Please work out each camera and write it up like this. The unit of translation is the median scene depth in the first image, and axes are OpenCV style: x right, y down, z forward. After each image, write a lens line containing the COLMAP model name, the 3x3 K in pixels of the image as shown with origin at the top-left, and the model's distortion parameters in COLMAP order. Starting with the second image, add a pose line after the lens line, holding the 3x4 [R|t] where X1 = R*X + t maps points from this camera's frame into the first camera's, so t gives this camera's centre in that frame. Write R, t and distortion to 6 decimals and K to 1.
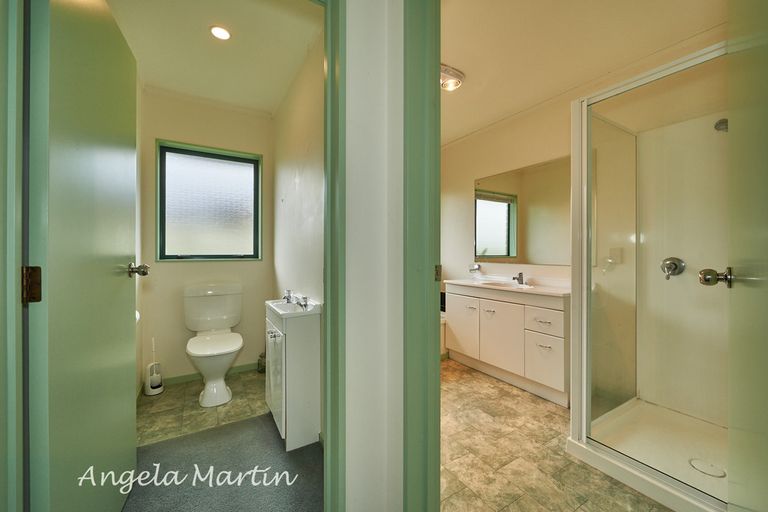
lens RADIAL K [[307.4, 0, 383.8], [0, 307.4, 252.7], [0, 0, 1]] dist [0.001143, -0.000282]
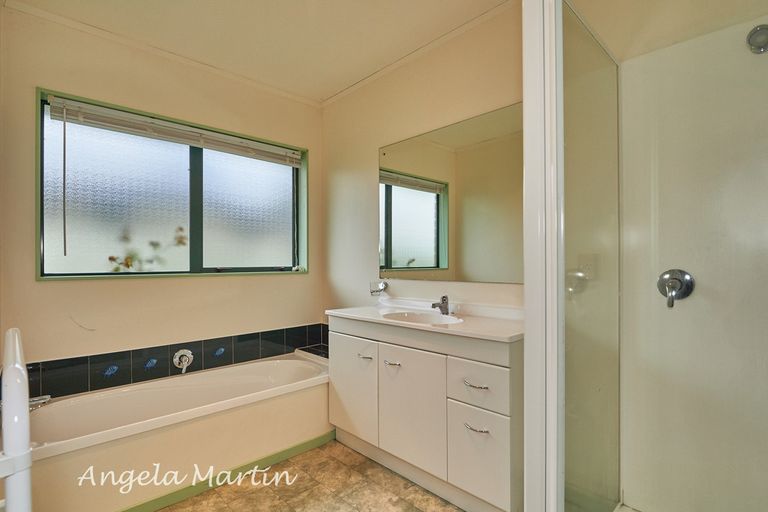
lens RADIAL K [[376.4, 0, 384.4], [0, 376.4, 259.6], [0, 0, 1]] dist [-0.025786, 0.000226]
pose [[0.977842, -0.003059, 0.209321, 0.172381], [0.006209, 0.999877, -0.014392, 0.003466], [-0.209251, 0.015373, 0.977741, 0.296347]]
